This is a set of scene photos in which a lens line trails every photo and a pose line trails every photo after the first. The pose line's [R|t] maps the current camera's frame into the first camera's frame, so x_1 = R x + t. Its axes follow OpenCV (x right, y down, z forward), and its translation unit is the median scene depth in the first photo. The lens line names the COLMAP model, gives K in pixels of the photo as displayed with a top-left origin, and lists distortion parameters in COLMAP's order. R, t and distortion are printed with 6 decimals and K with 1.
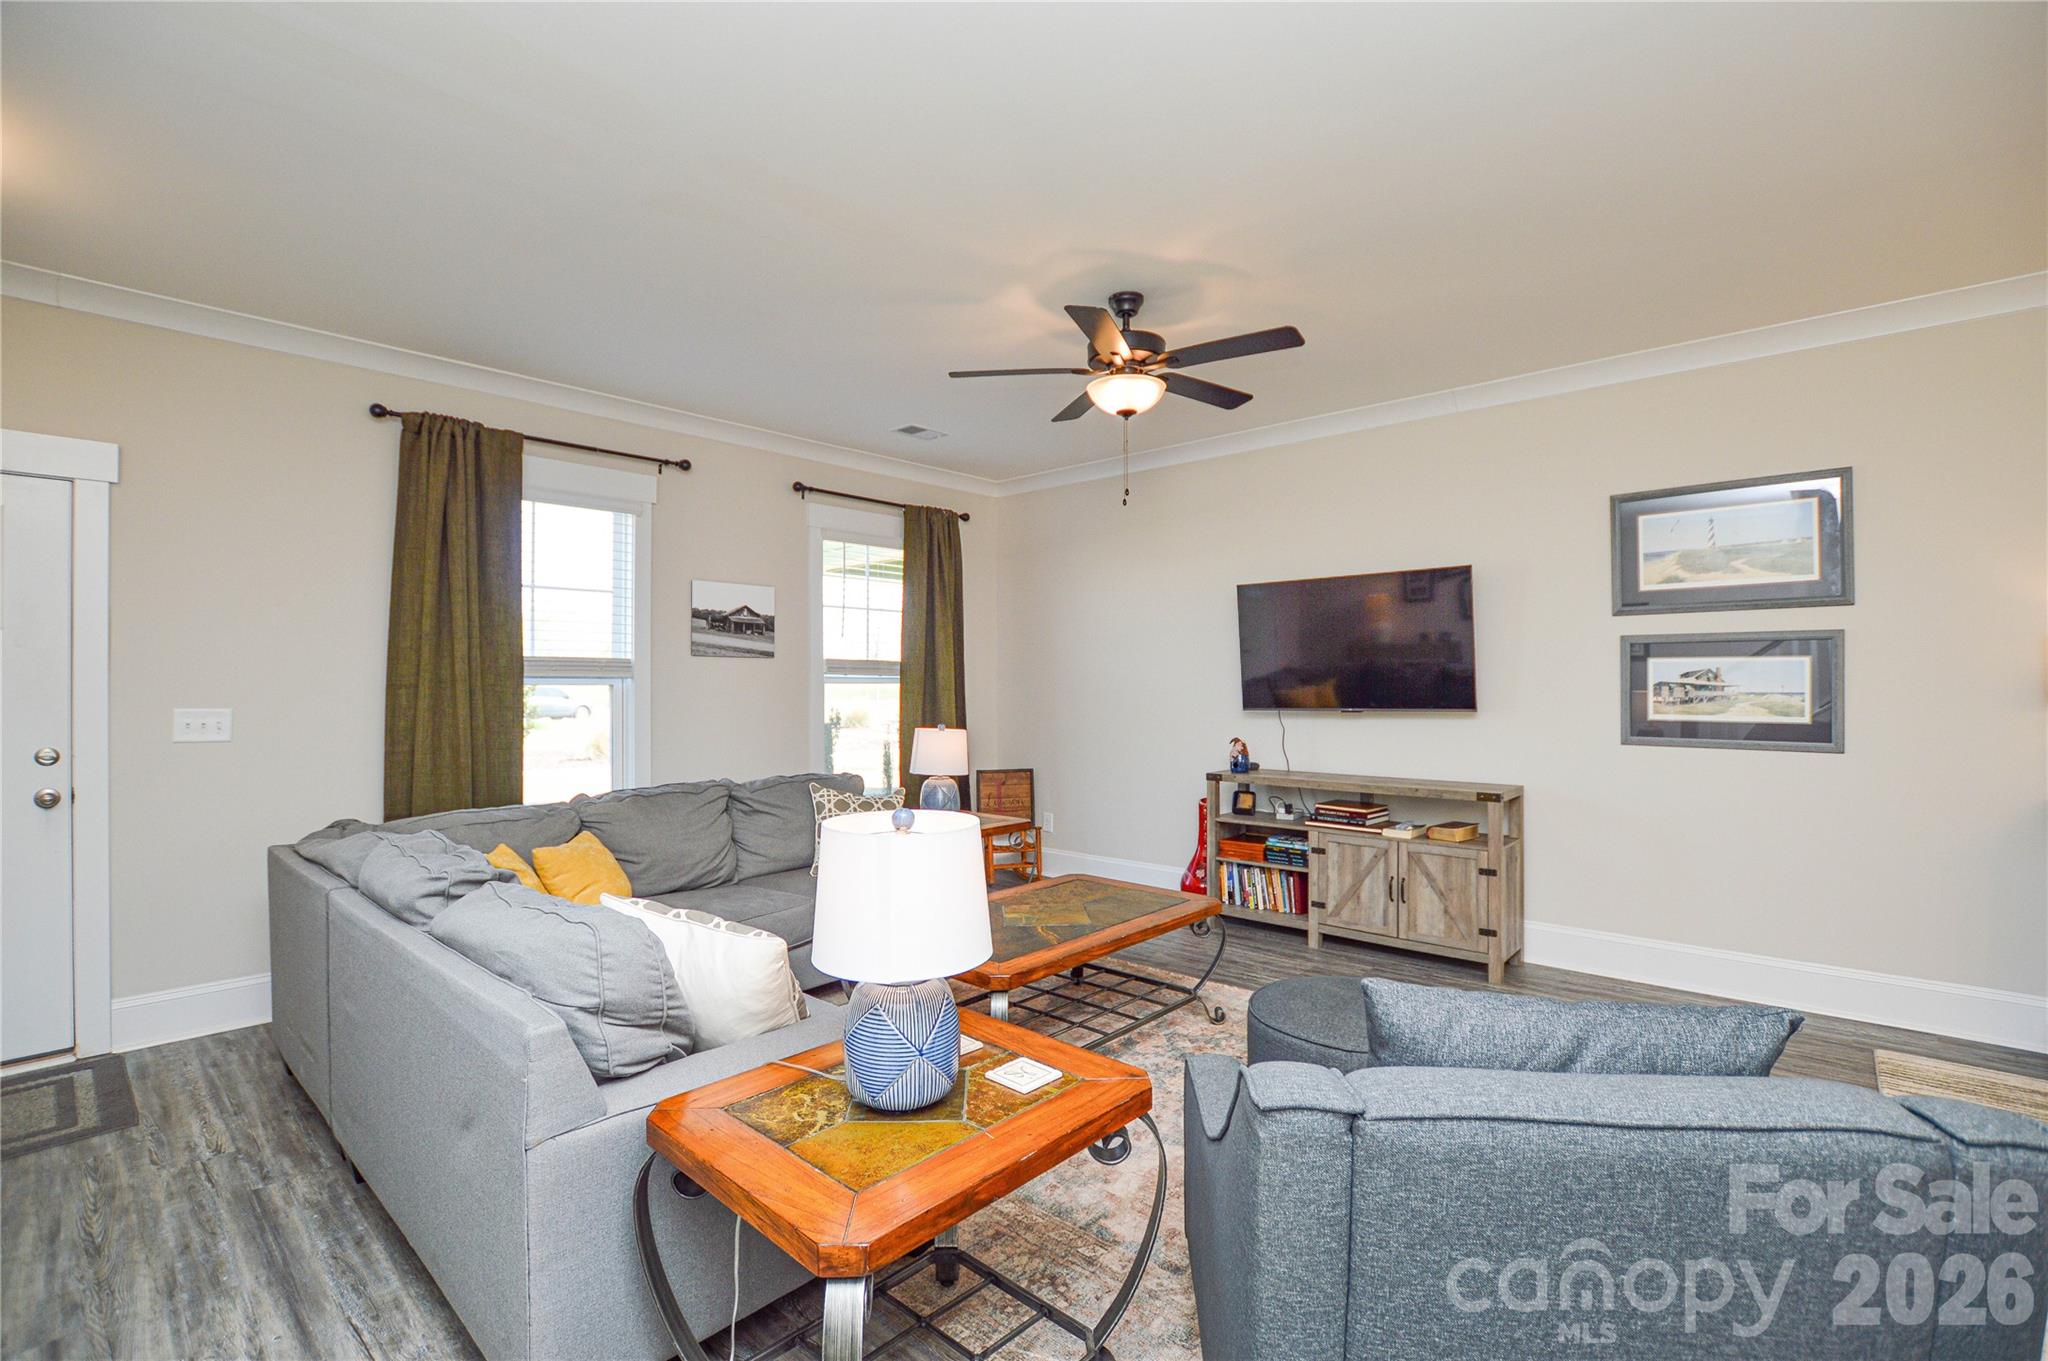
lens RADIAL K [[916.3, 0, 1039.2], [0, 916.3, 675.0], [0, 0, 1]] dist [-0.022644, 0.002971]
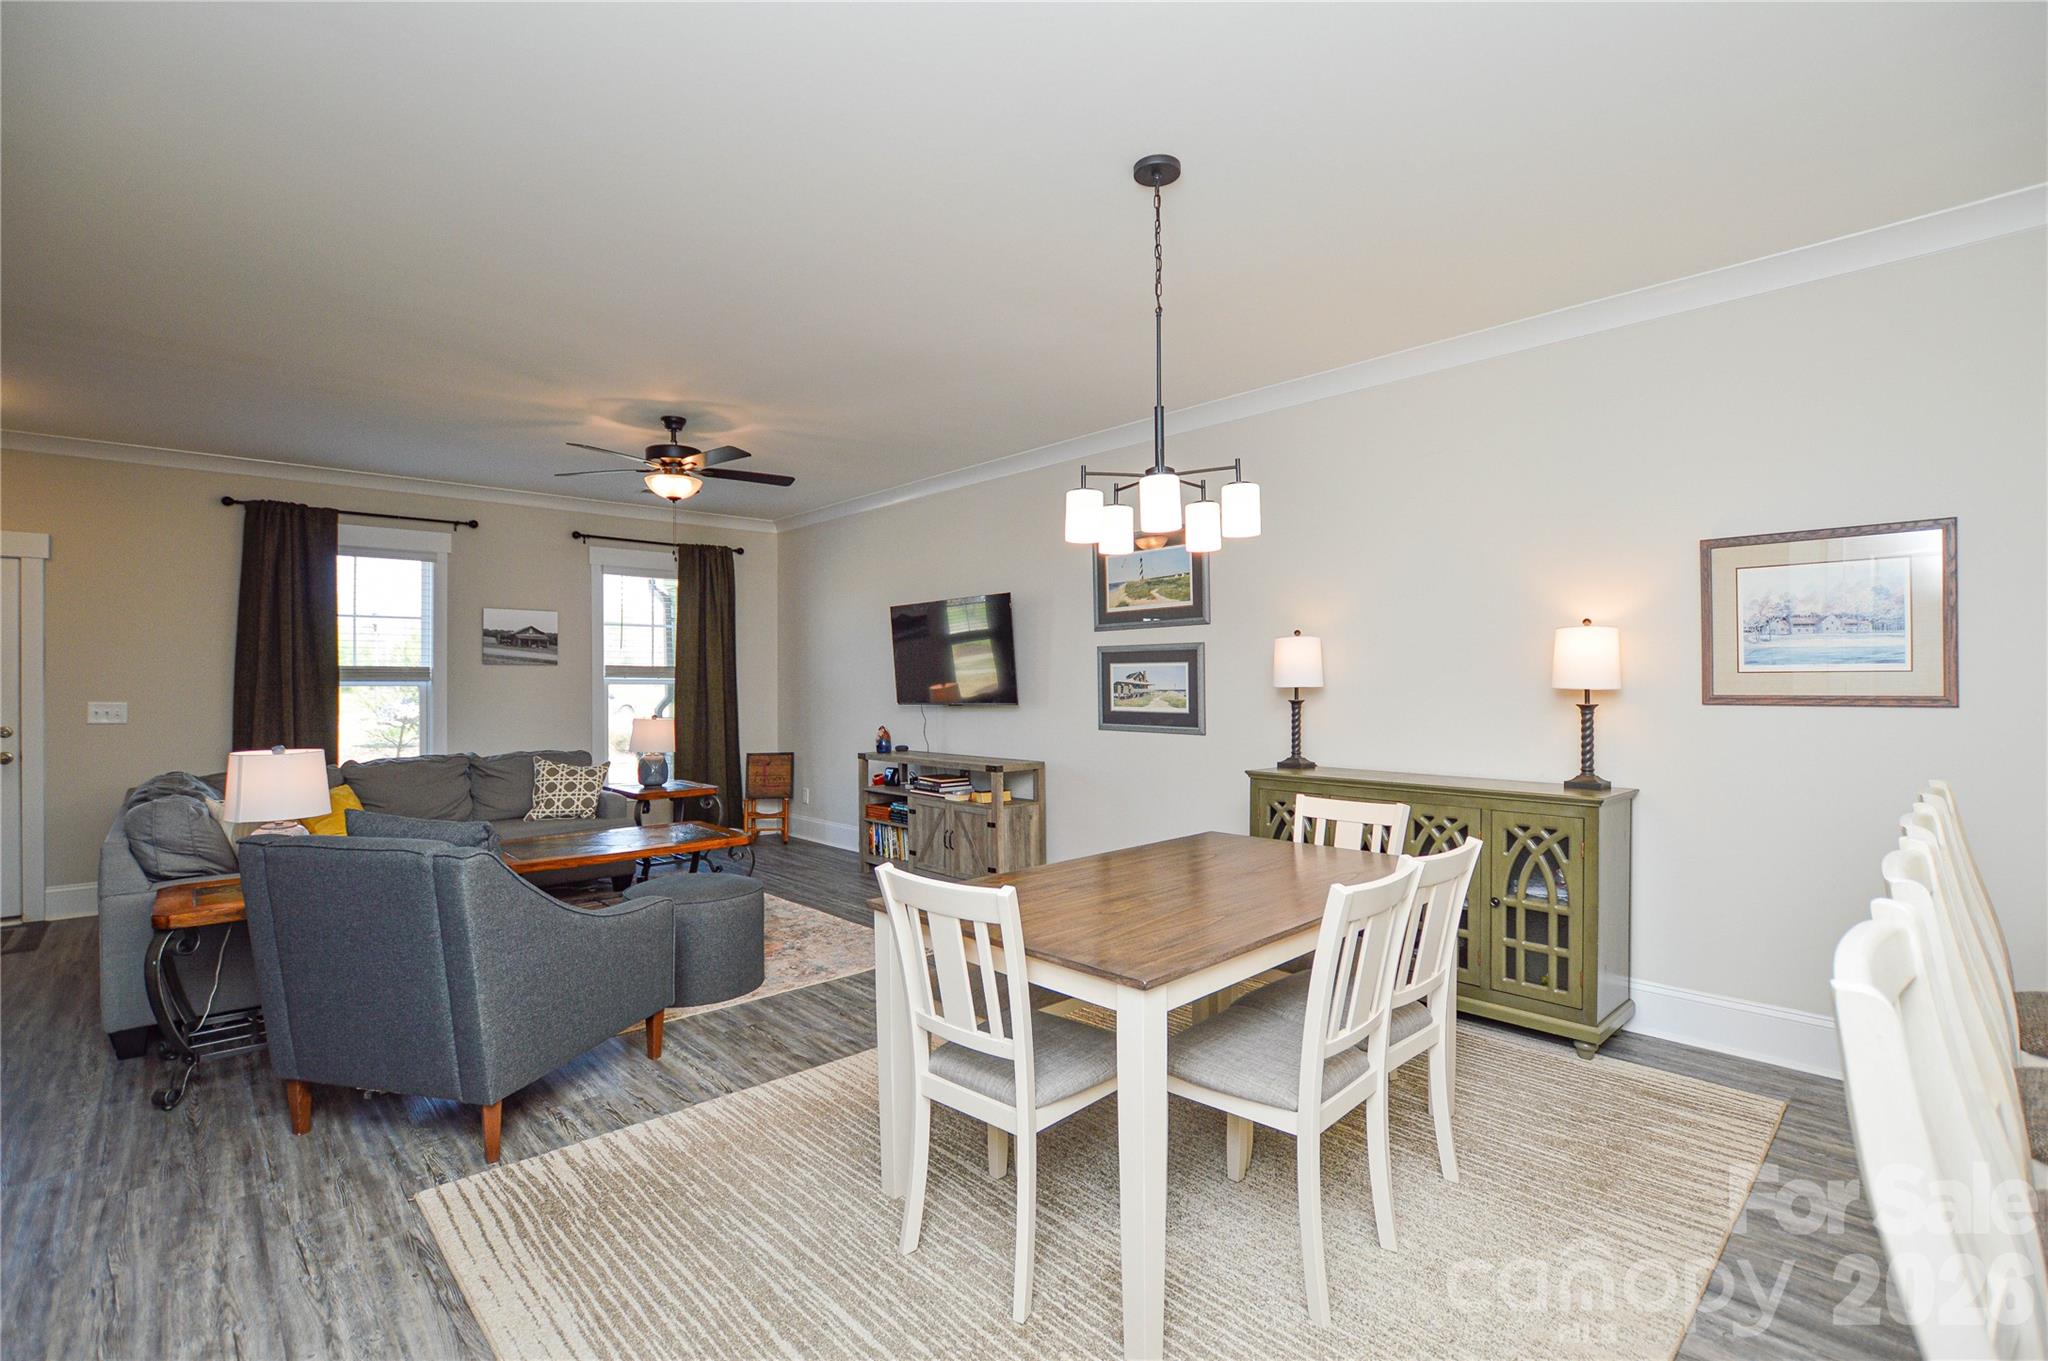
lens RADIAL K [[916.3, 0, 1028.6], [0, 916.3, 675.0], [0, 0, 1]] dist [-0.022644, 0.002971]
pose [[0.996021, -0.003423, -0.089055, 0.625721], [0.003395, 0.999994, -0.000471, -0.002107], [0.089056, 0.000167, 0.996027, -0.310853]]
